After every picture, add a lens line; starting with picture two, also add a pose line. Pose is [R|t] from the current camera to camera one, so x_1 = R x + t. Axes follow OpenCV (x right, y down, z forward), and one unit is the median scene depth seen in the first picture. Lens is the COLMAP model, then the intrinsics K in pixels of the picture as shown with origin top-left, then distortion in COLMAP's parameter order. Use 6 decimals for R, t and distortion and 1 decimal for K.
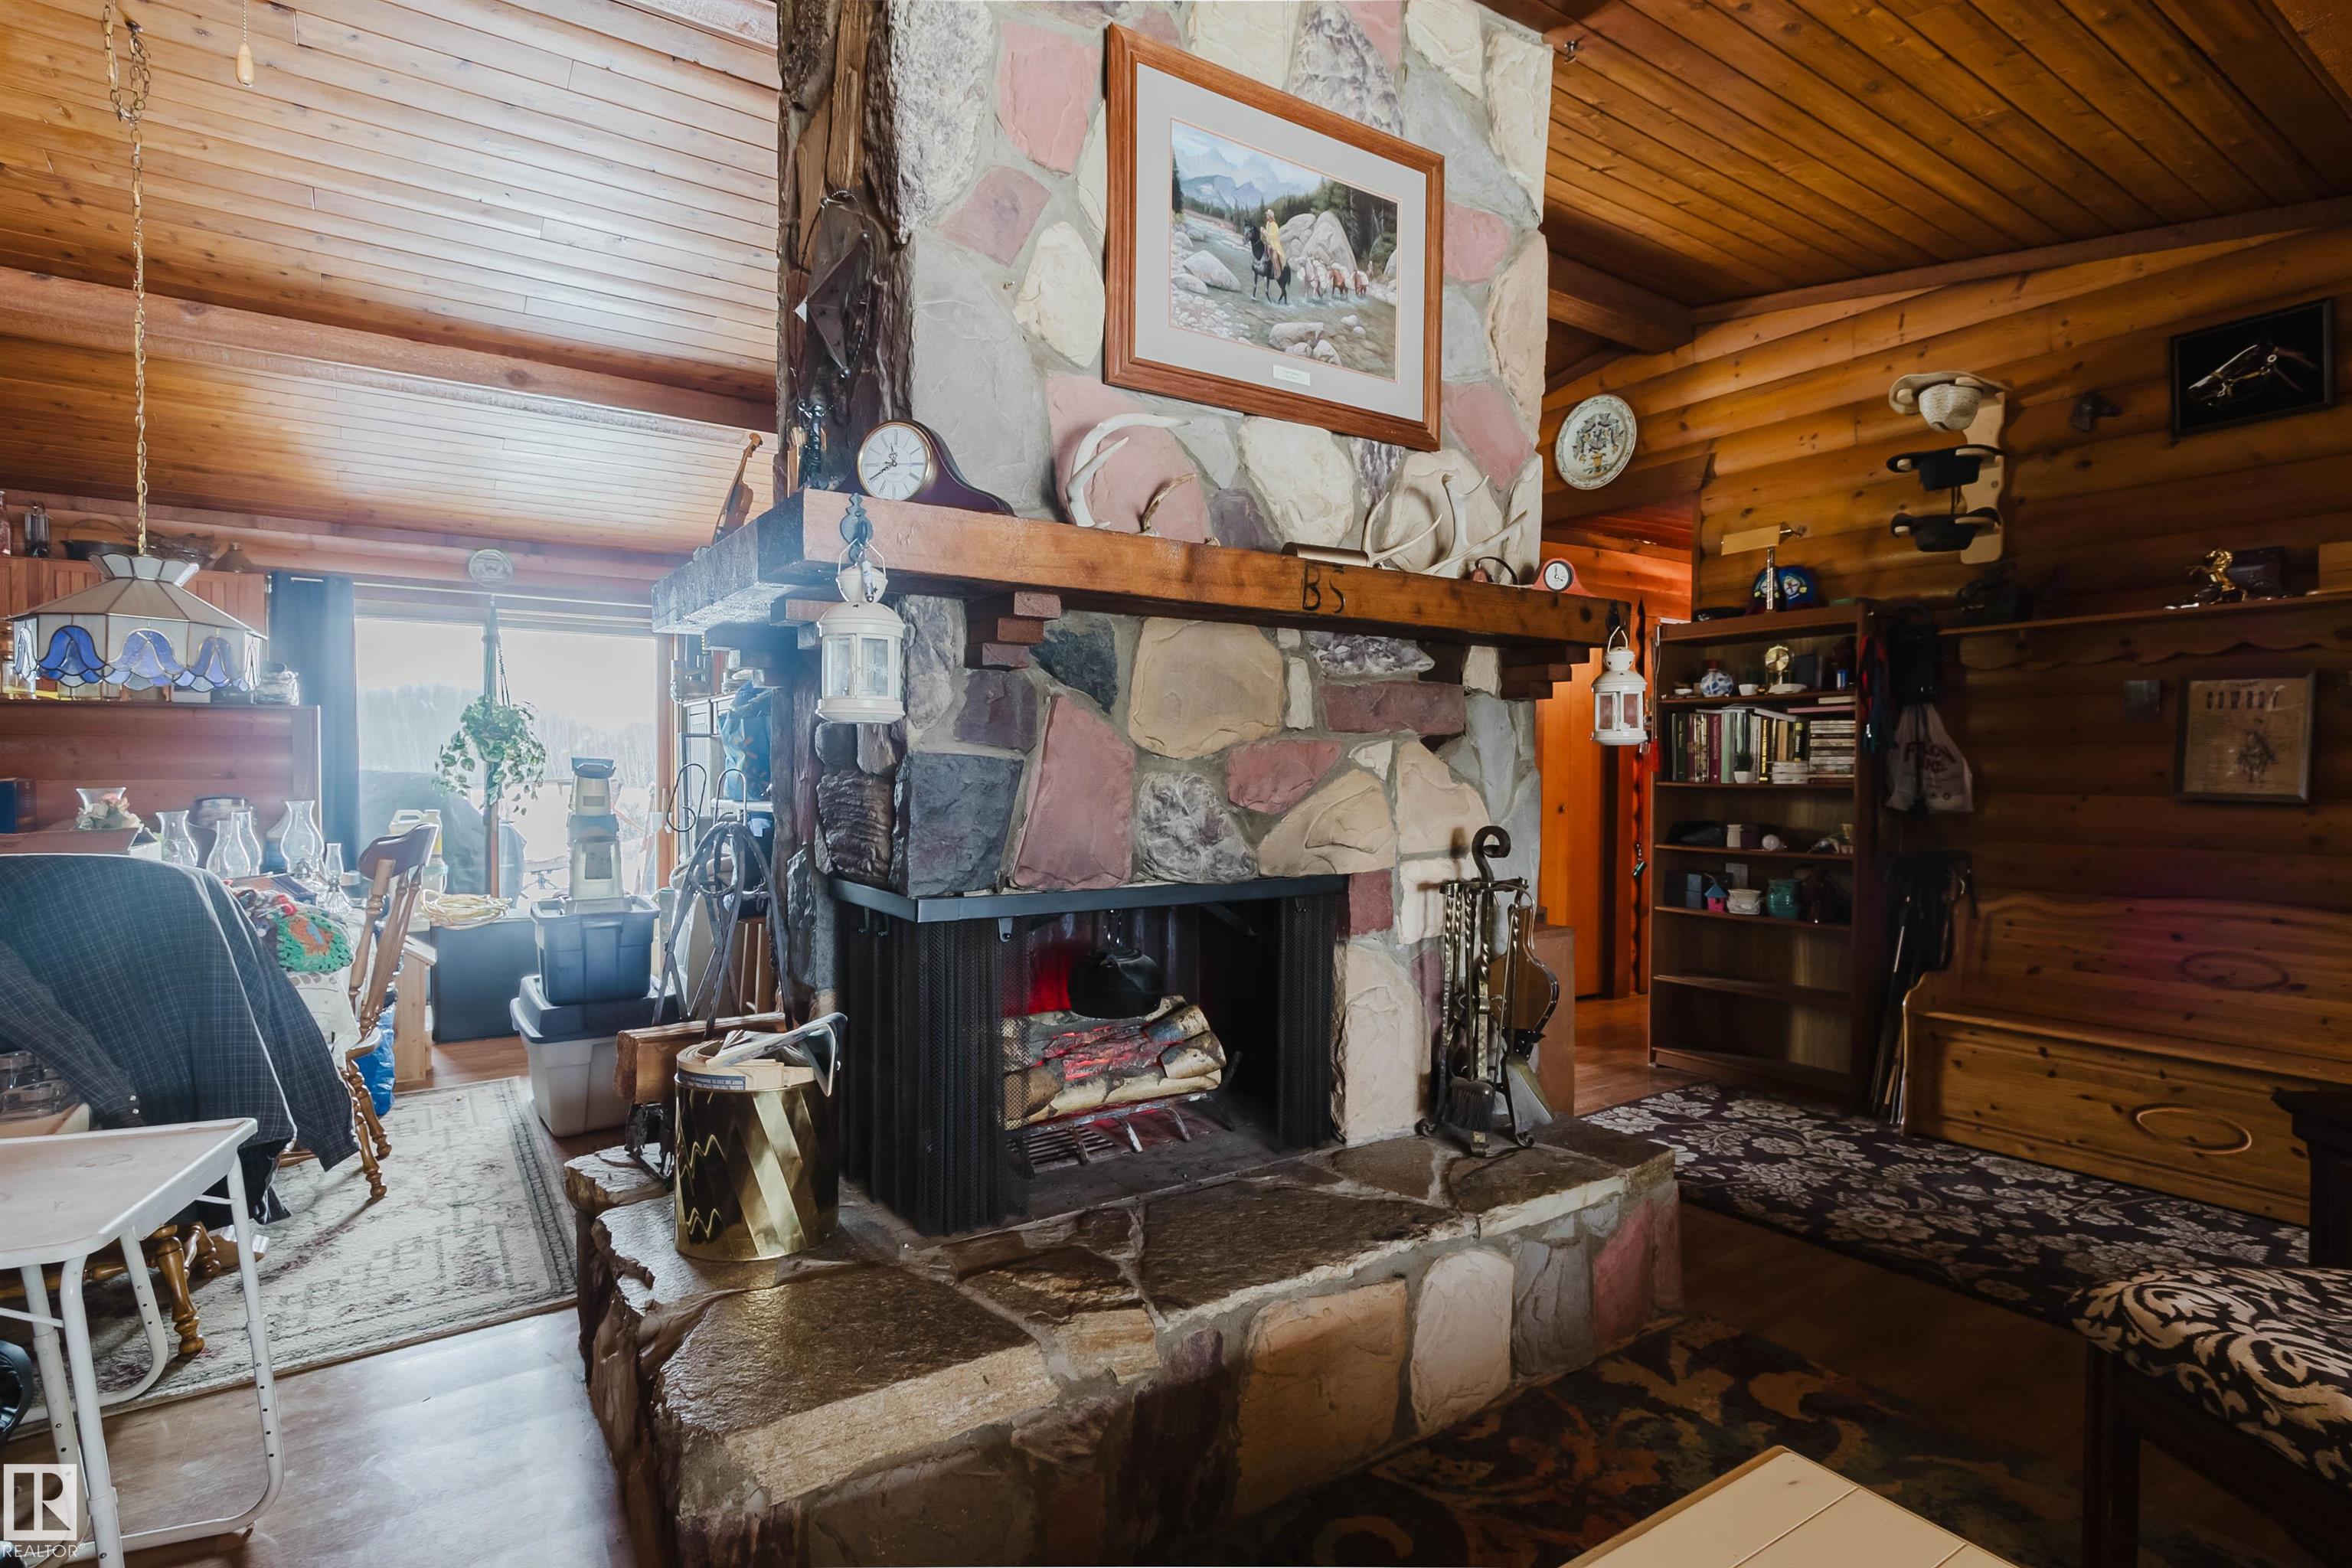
lens RADIAL K [[1138.5, 0, 1165.8], [0, 1138.5, 783.6], [0, 0, 1]] dist [0.003955, -0.004062]
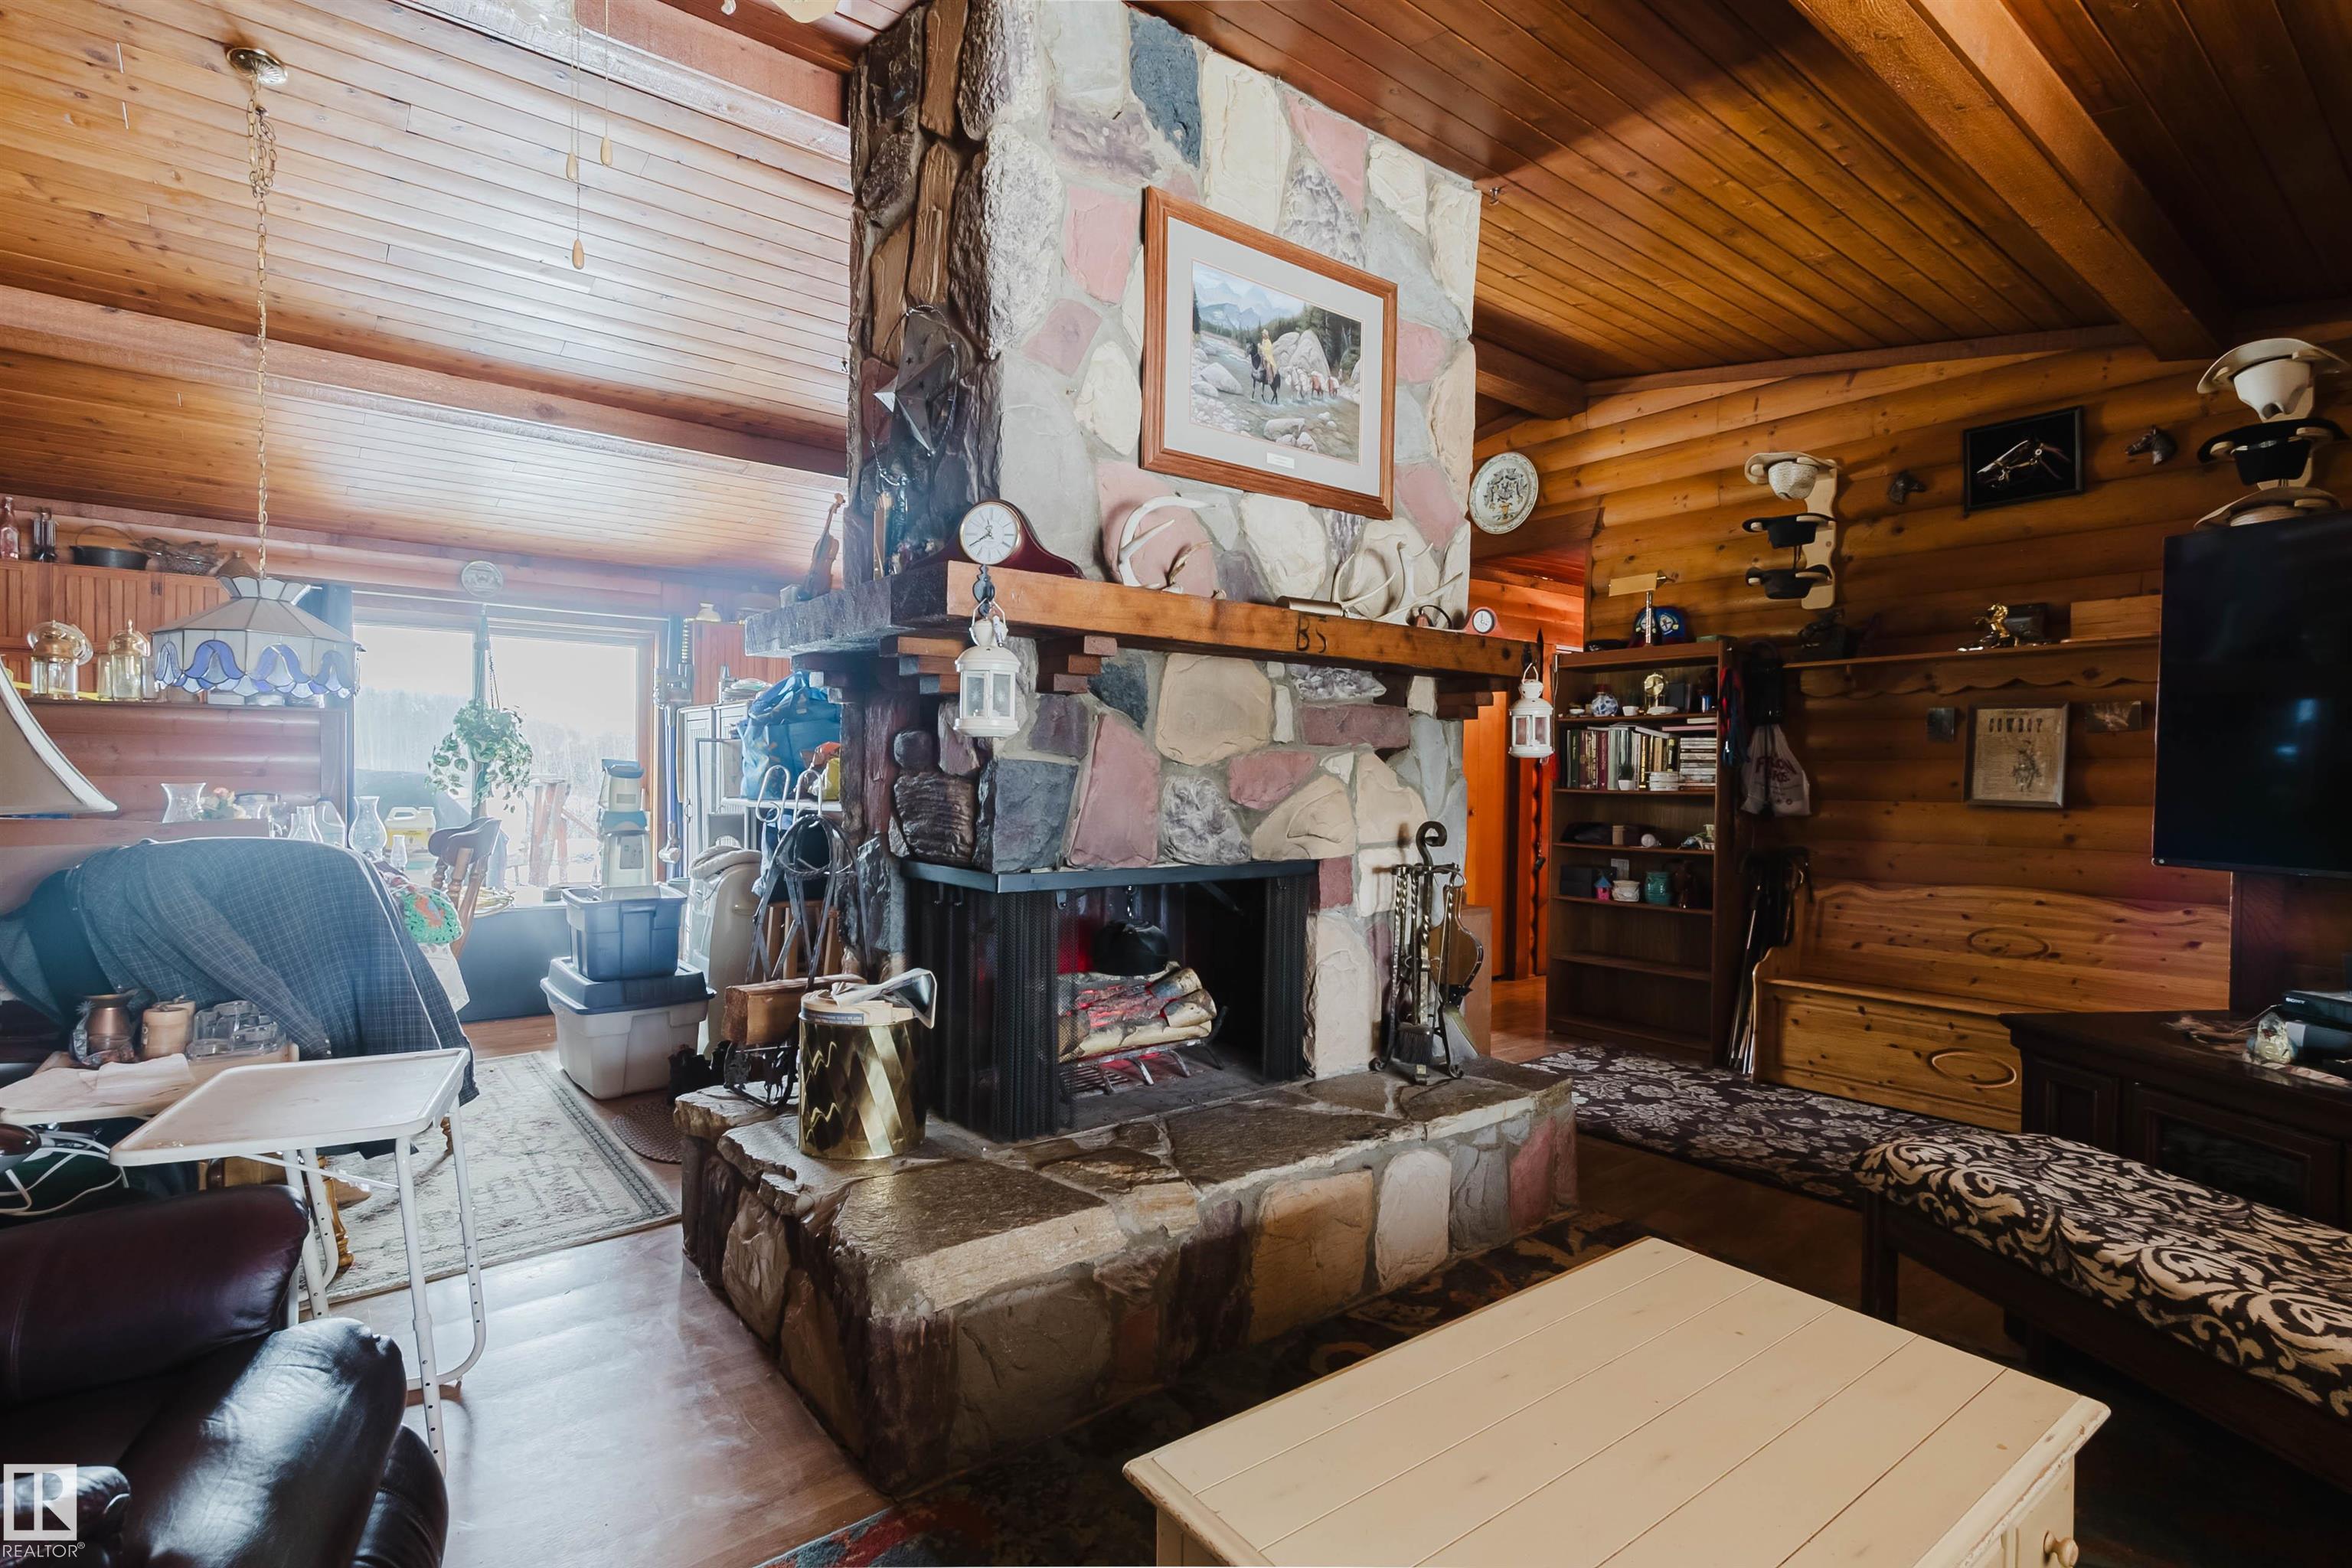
lens RADIAL K [[1081.8, 0, 1176.0], [0, 1081.8, 784.0], [0, 0, 1]] dist [0.003974, 0.000558]
pose [[0.997123, 0.007401, 0.075440, -0.079964], [-0.007076, 0.999964, -0.004575, 0.003531], [-0.075471, 0.004028, 0.997140, -0.156086]]
